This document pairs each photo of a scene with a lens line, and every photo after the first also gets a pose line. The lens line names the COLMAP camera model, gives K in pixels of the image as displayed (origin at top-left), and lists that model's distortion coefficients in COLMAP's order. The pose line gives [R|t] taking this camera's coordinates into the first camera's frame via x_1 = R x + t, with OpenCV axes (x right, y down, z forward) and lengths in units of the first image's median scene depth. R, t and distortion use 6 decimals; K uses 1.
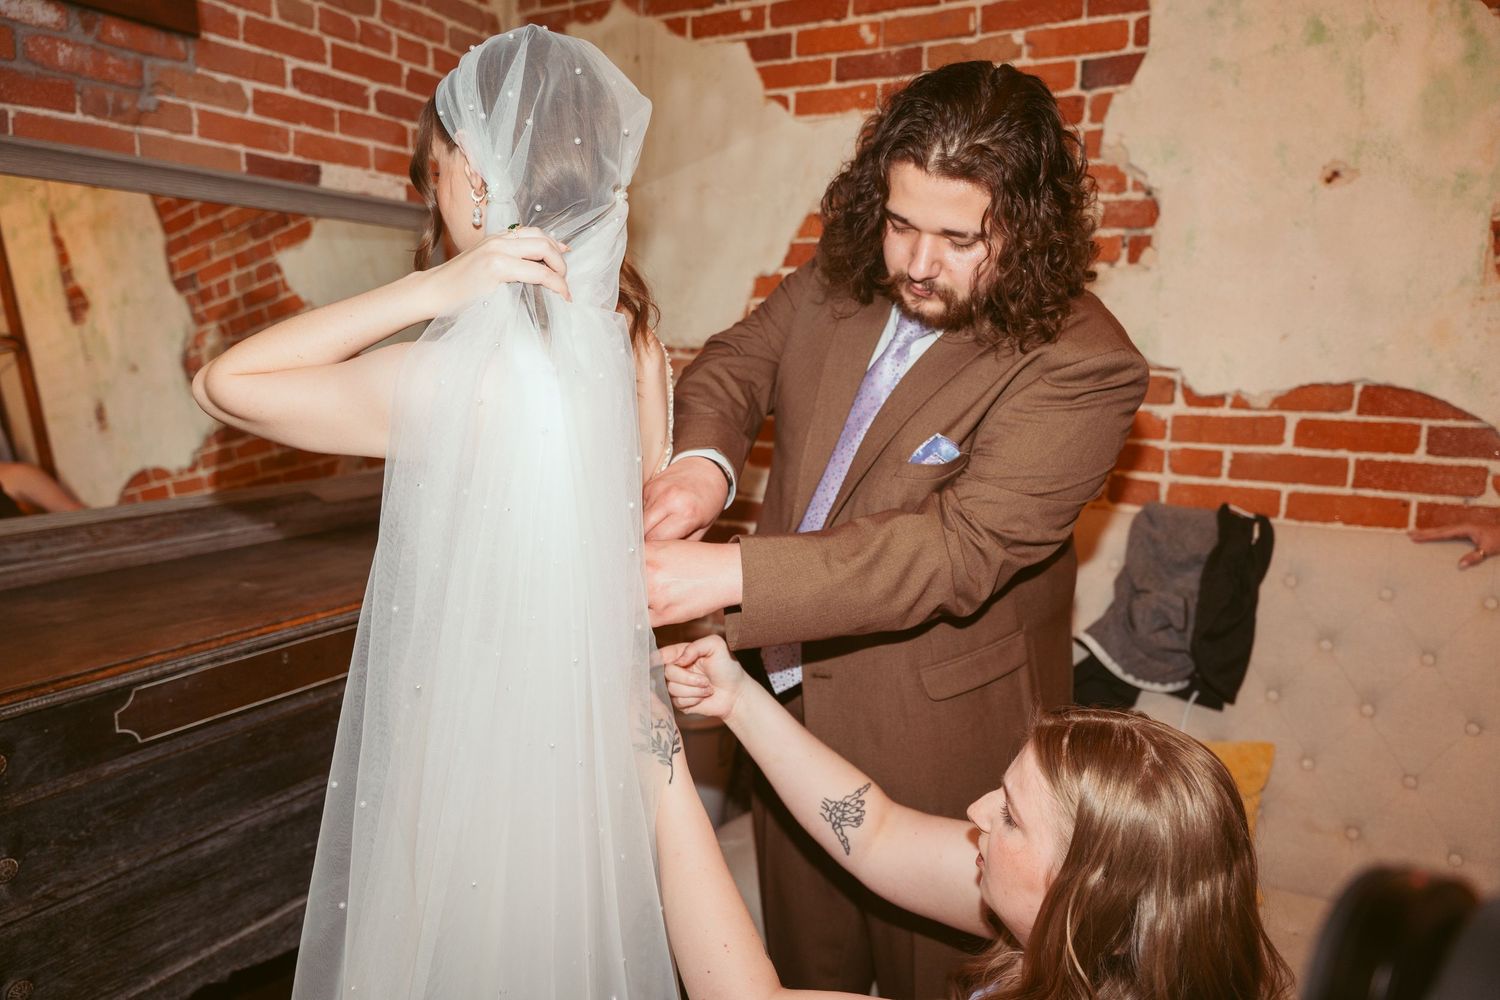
lens RADIAL K [[971.7, 0, 740.7], [0, 971.7, 495.6], [0, 0, 1]] dist [0.014888, -0.019797]
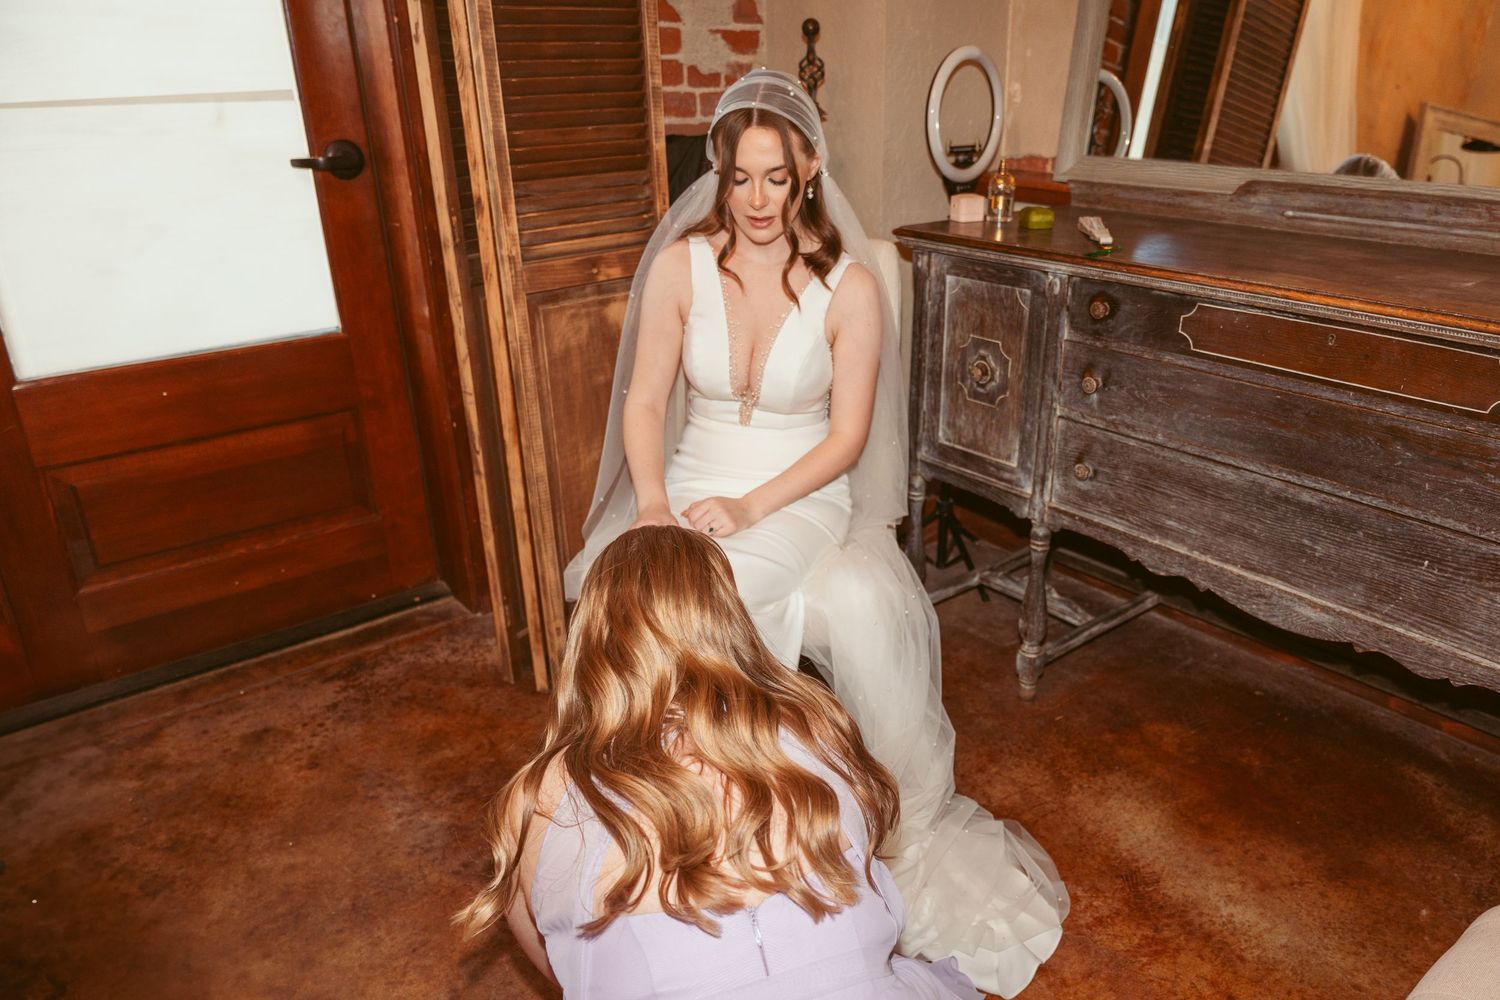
lens RADIAL K [[971.7, 0, 745.6], [0, 971.7, 508.8], [0, 0, 1]] dist [0.014888, -0.019797]
pose [[-0.354678, 0.385761, -0.851699, 0.420618], [-0.144912, 0.877232, 0.457673, -0.029028], [0.923690, 0.285748, -0.255234, 0.516913]]
